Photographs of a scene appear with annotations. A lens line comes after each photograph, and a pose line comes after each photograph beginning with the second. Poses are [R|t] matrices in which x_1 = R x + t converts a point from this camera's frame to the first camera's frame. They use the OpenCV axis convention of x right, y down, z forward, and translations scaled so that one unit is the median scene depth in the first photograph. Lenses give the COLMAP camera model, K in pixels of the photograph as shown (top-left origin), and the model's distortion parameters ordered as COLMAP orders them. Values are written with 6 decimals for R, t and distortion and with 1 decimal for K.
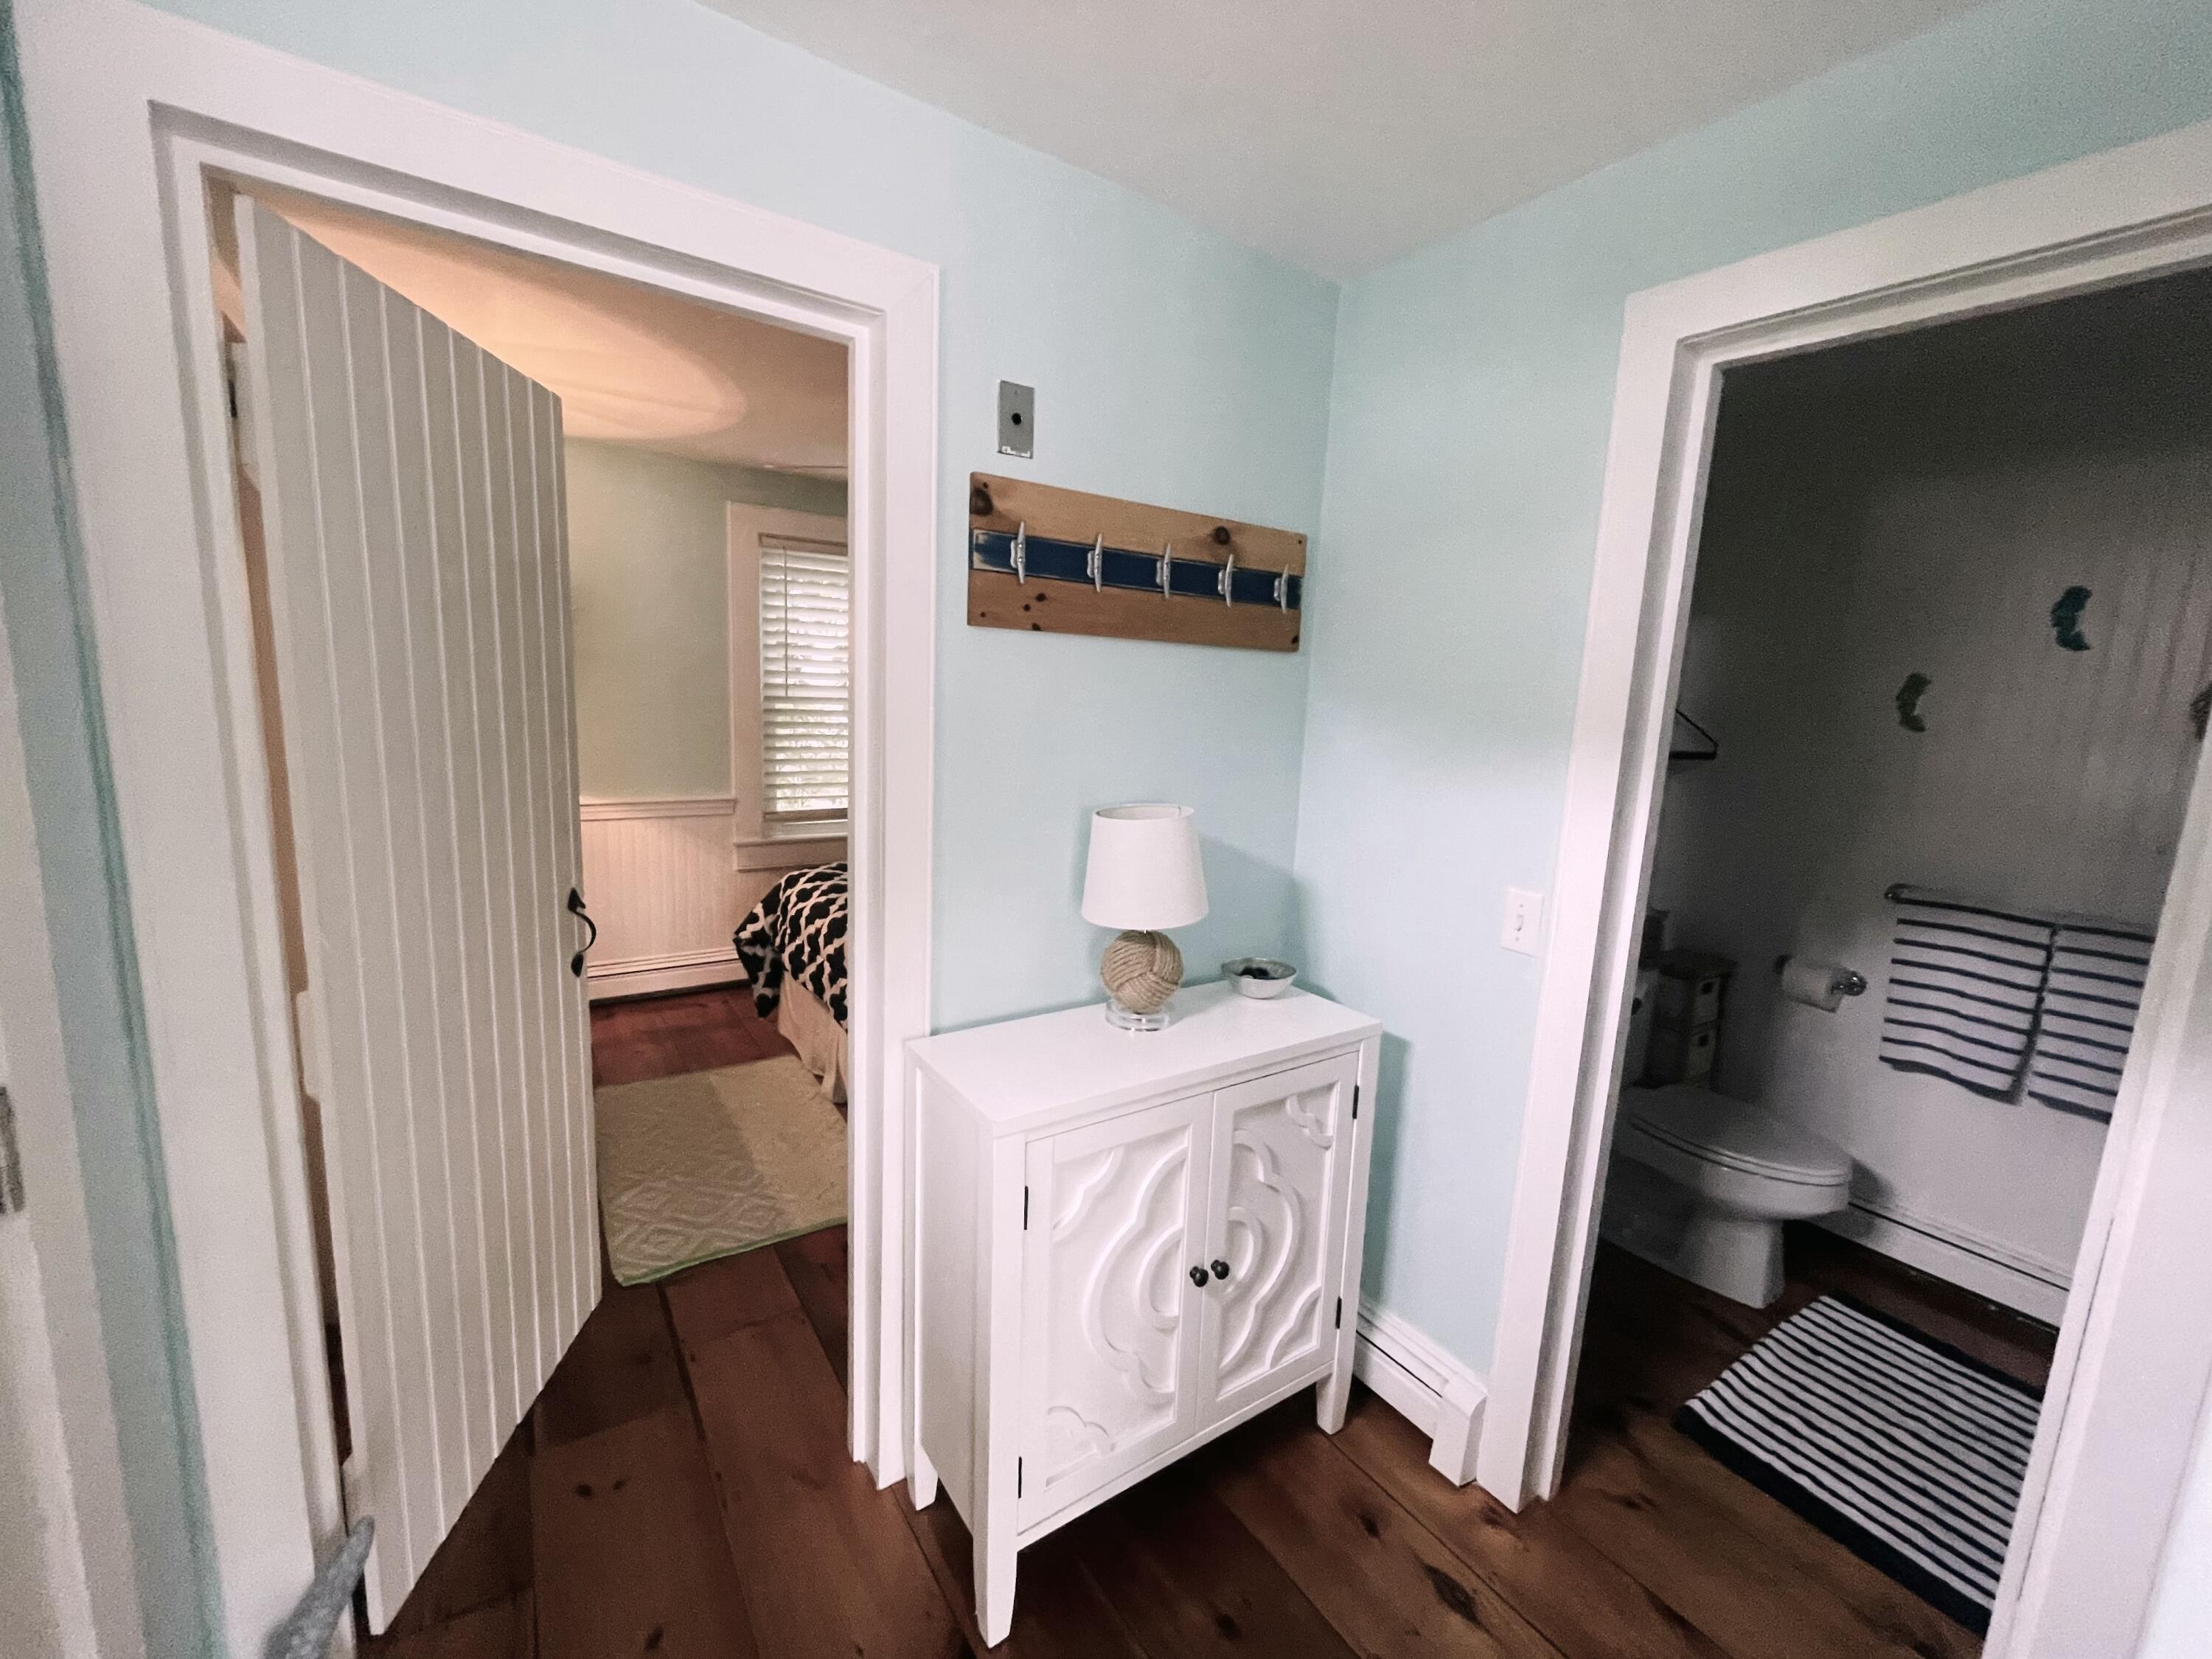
lens RADIAL K [[894.4, 0, 1113.5], [0, 894.4, 822.5], [0, 0, 1]] dist [-0.003342, 0.000100]
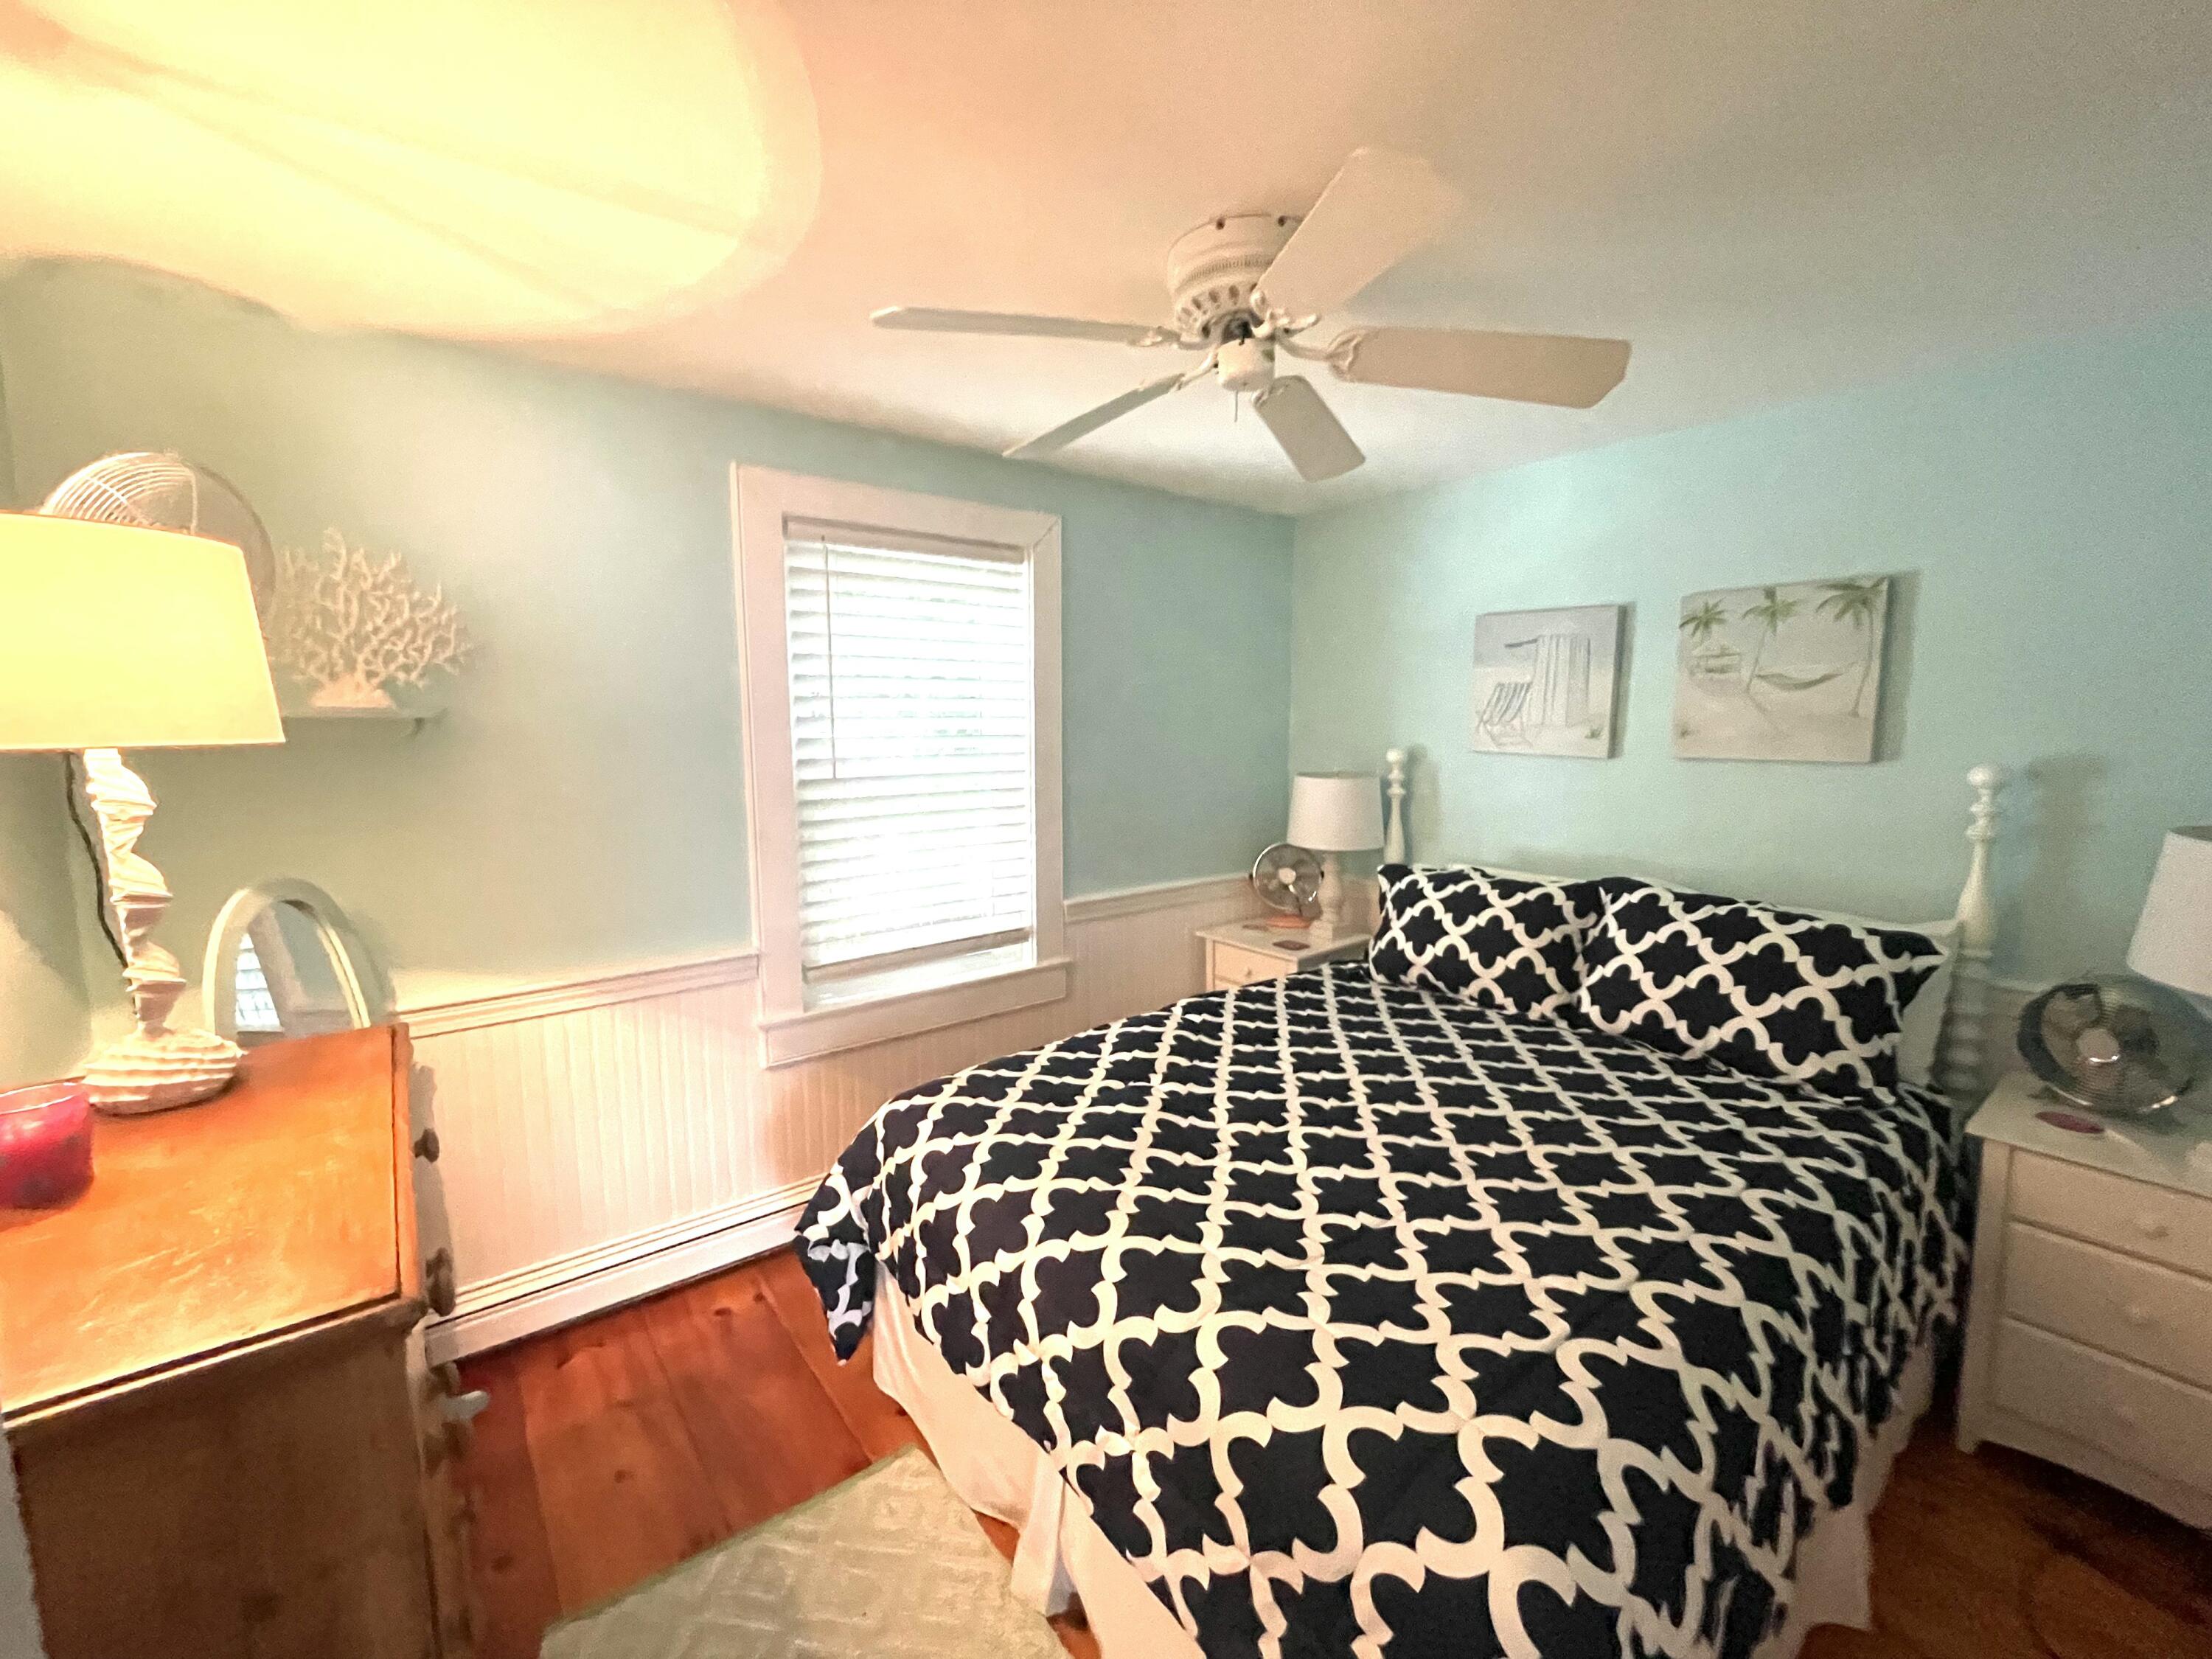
lens RADIAL K [[894.4, 0, 1099.9], [0, 894.4, 823.8], [0, 0, 1]] dist [-0.003342, 0.000100]
pose [[0.996875, -0.054509, 0.057182, -0.249370], [0.056469, 0.997851, -0.033245, -0.089708], [-0.055247, 0.036370, 0.997810, 0.426299]]
